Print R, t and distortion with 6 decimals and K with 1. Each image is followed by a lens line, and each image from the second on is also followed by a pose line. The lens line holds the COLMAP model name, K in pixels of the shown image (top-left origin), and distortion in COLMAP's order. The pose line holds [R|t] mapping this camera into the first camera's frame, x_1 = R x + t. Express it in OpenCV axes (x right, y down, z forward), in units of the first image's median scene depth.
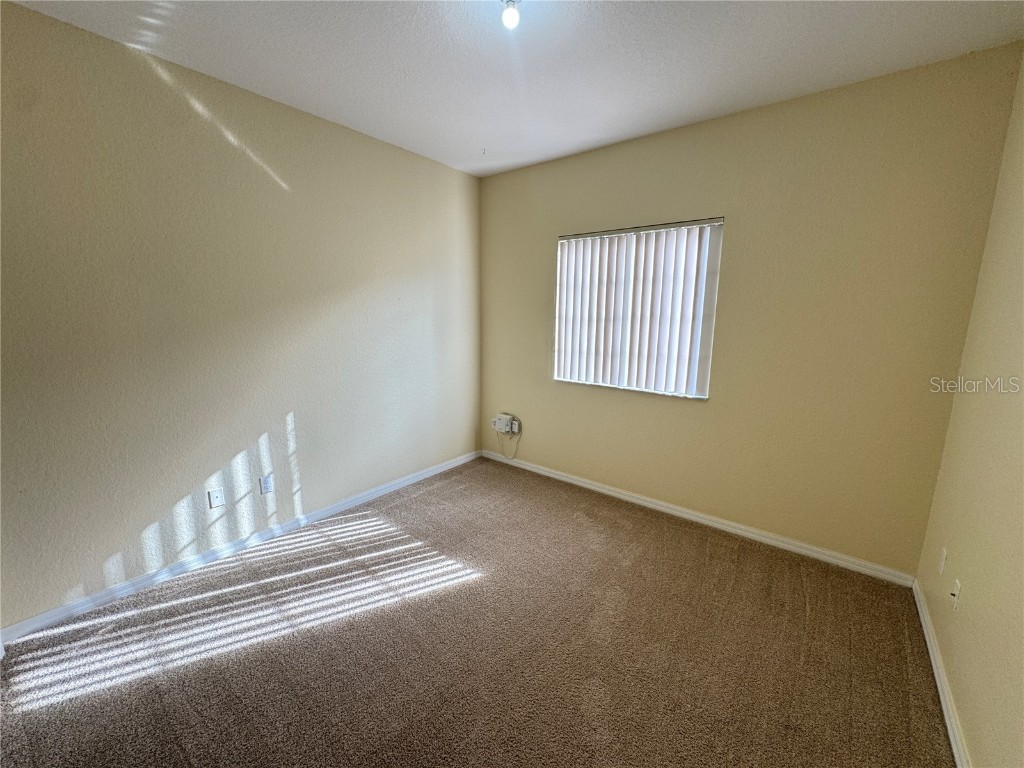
lens RADIAL K [[408.6, 0, 511.9], [0, 408.6, 382.8], [0, 0, 1]] dist [-0.002487, 0.000352]
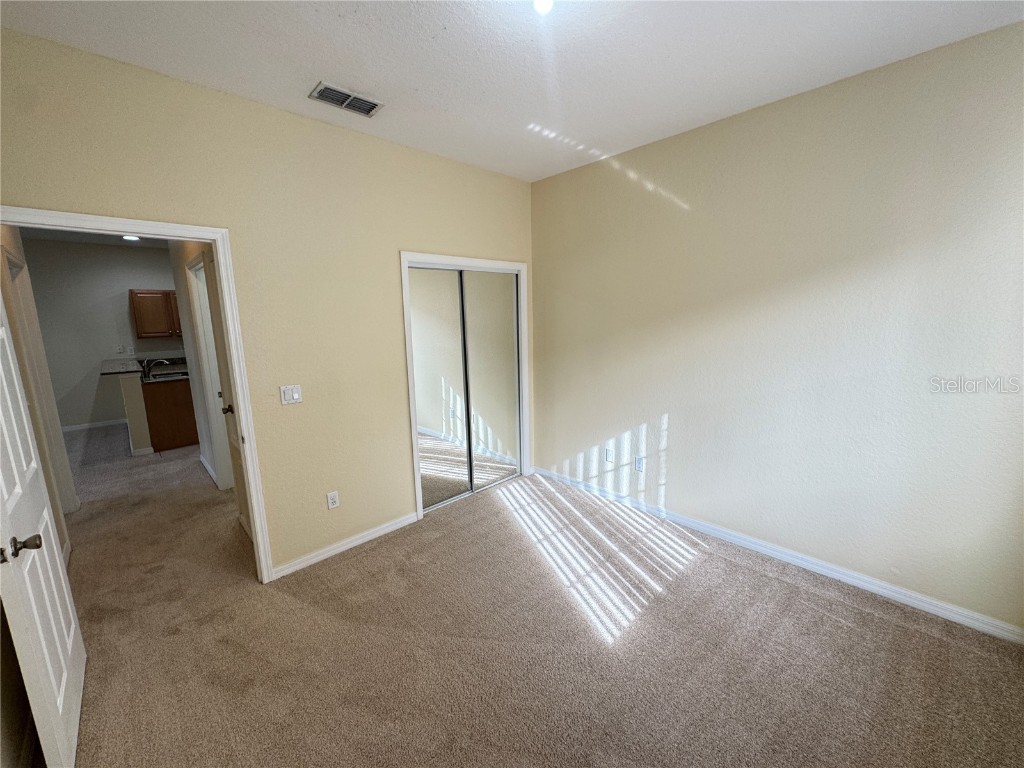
lens RADIAL K [[408.6, 0, 511.9], [0, 408.6, 382.8], [0, 0, 1]] dist [-0.002487, 0.000352]
pose [[-0.126614, 0.155223, -0.979732, 0.625546], [-0.151873, 0.973002, 0.173784, -0.146795], [0.980257, 0.170798, -0.099622, 0.728754]]
